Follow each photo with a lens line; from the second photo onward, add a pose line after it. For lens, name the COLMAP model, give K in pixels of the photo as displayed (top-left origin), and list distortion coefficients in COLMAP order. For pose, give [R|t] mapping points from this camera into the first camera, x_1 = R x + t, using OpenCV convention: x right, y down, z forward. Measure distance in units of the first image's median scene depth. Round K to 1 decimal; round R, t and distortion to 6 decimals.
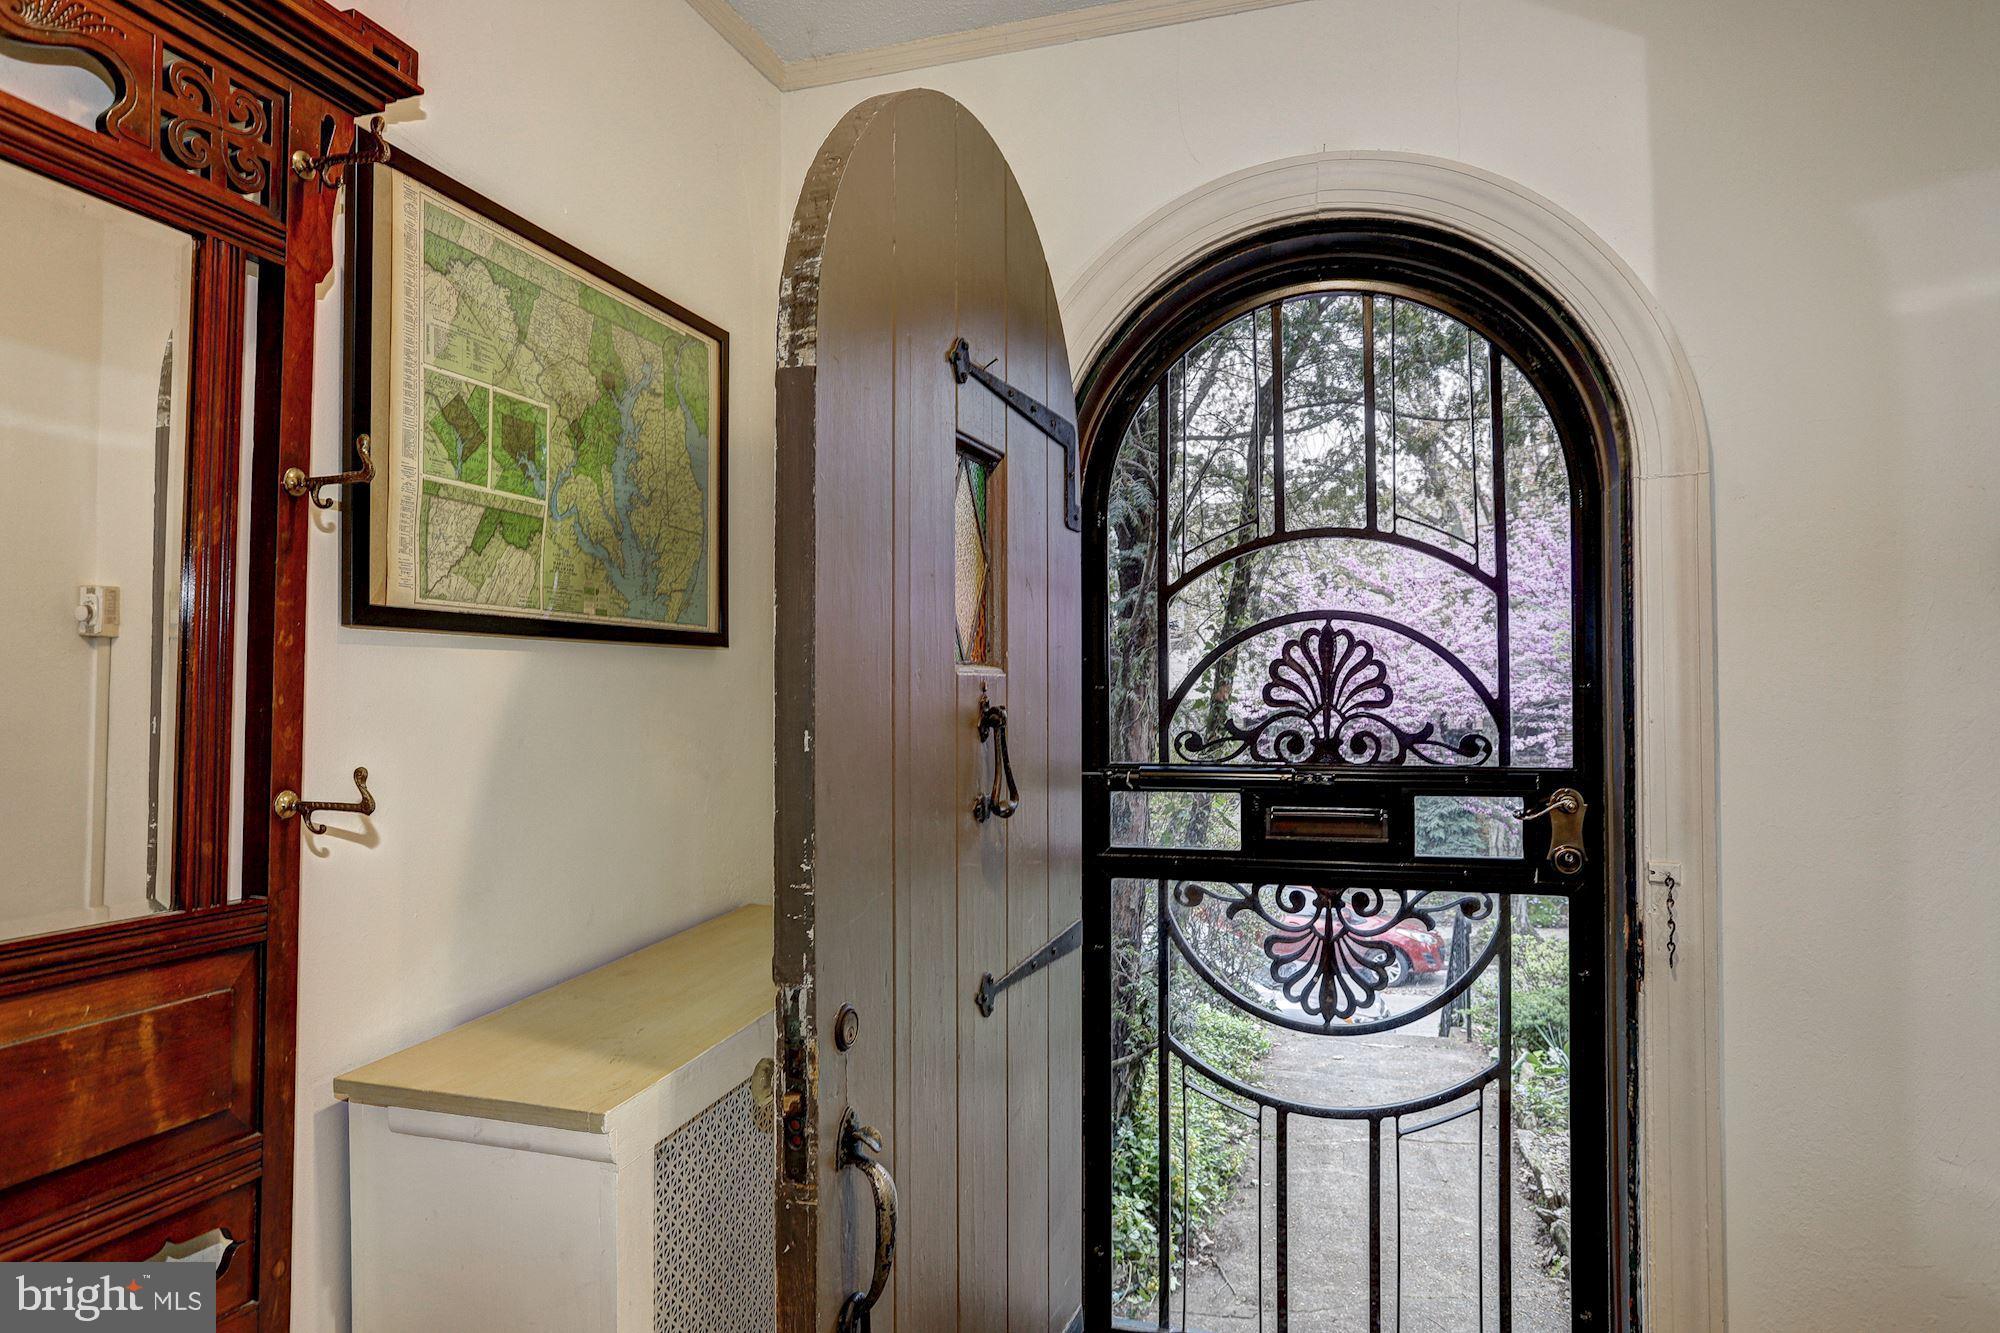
lens RADIAL K [[1151.8, 0, 1000.2], [0, 1151.8, 663.6], [0, 0, 1]] dist [-0.013685, 0.012752]
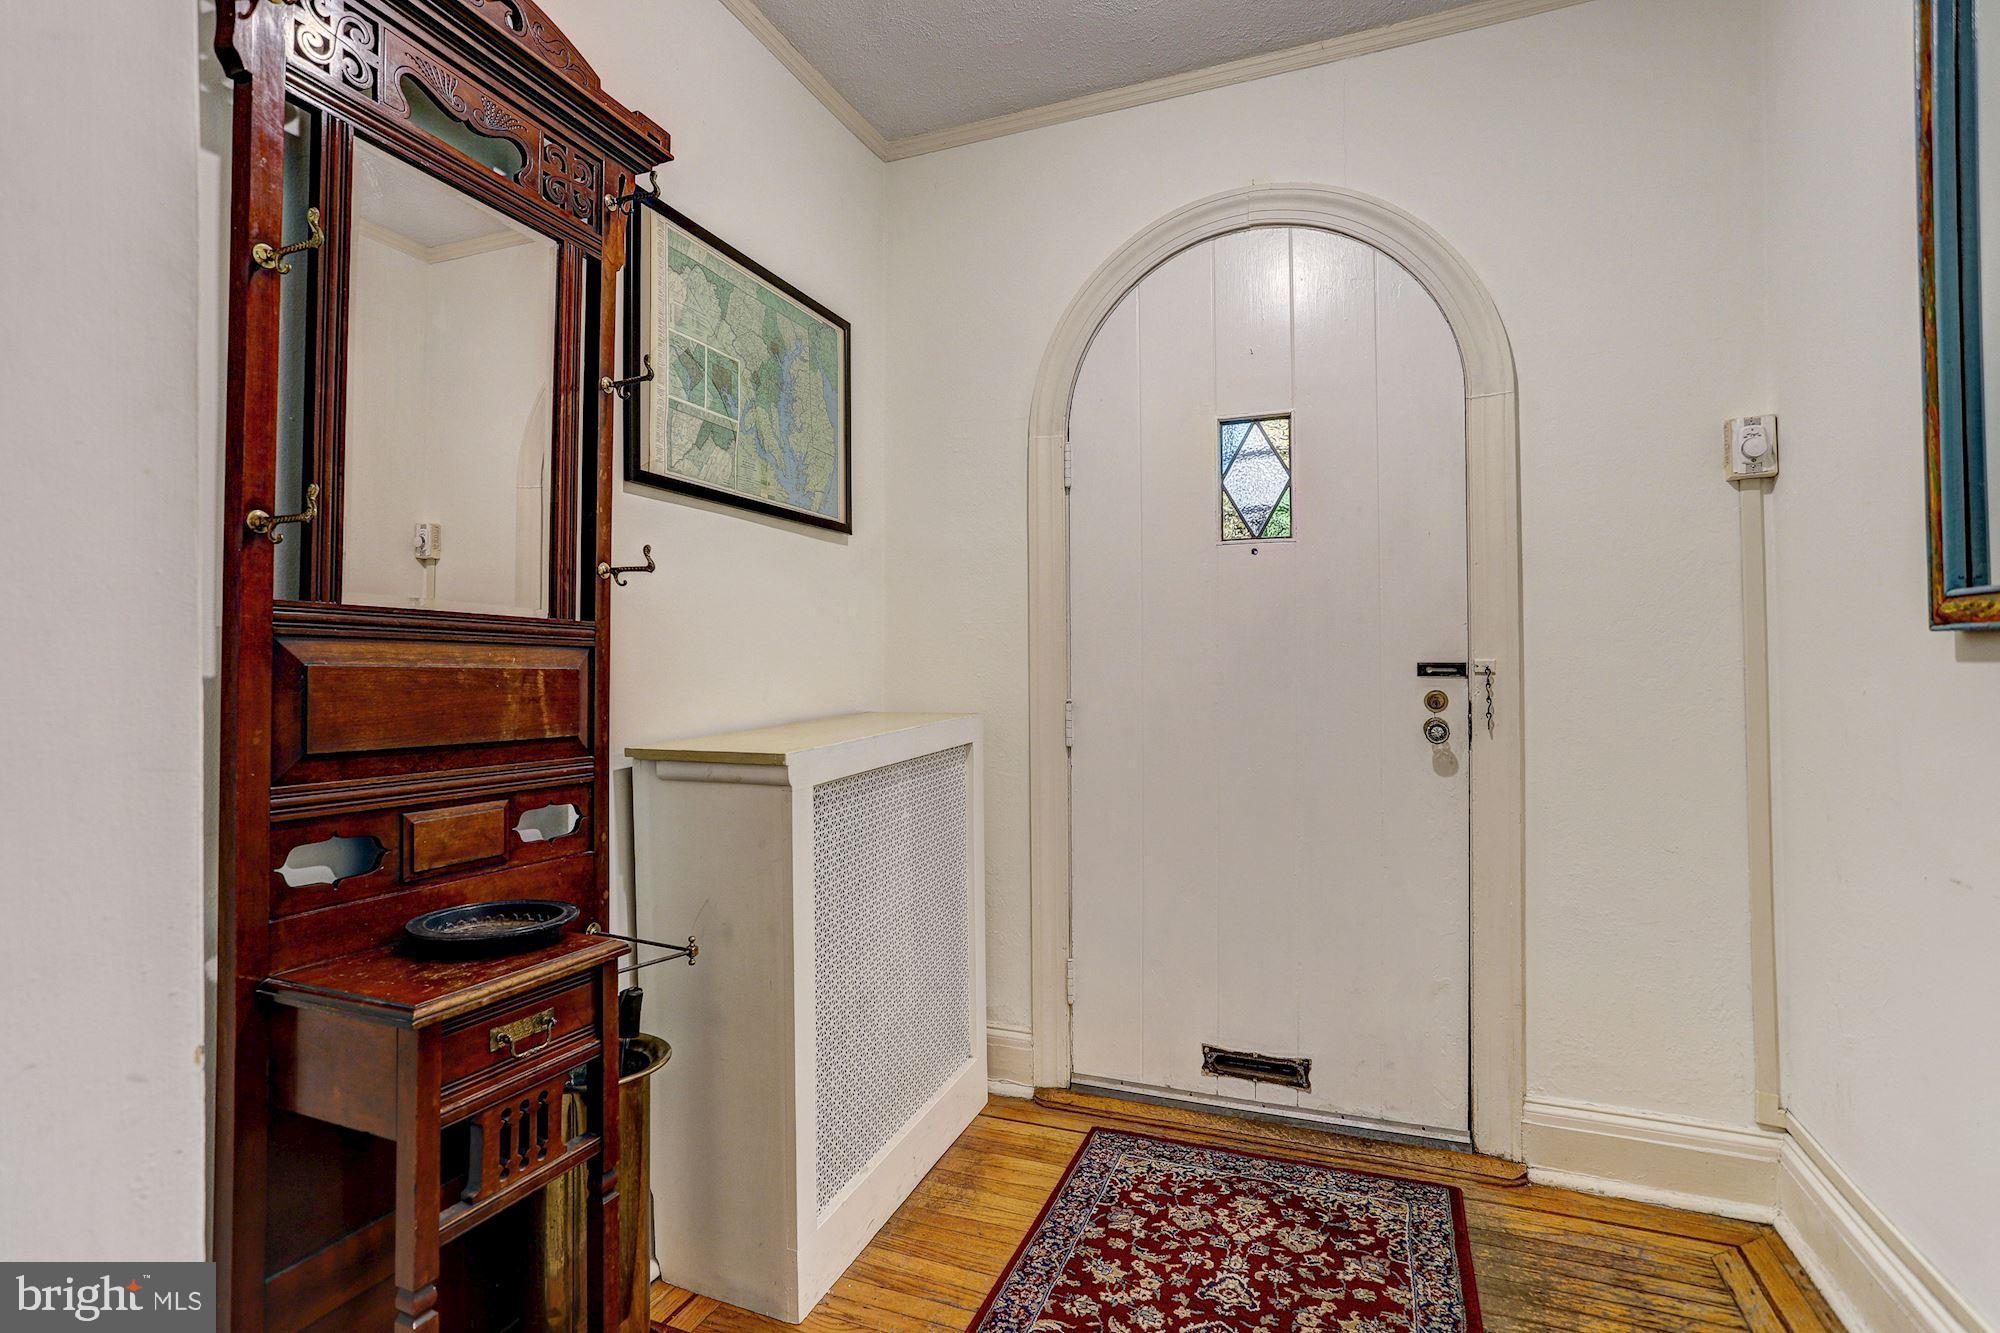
lens RADIAL K [[957.7, 0, 1002.1], [0, 957.7, 663.0], [0, 0, 1]] dist [-0.039380, 0.021239]
pose [[0.997547, -0.004933, -0.069824, 0.063807], [0.005704, 0.999925, 0.010840, 0.210872], [0.069765, -0.011212, 0.997500, -0.328802]]
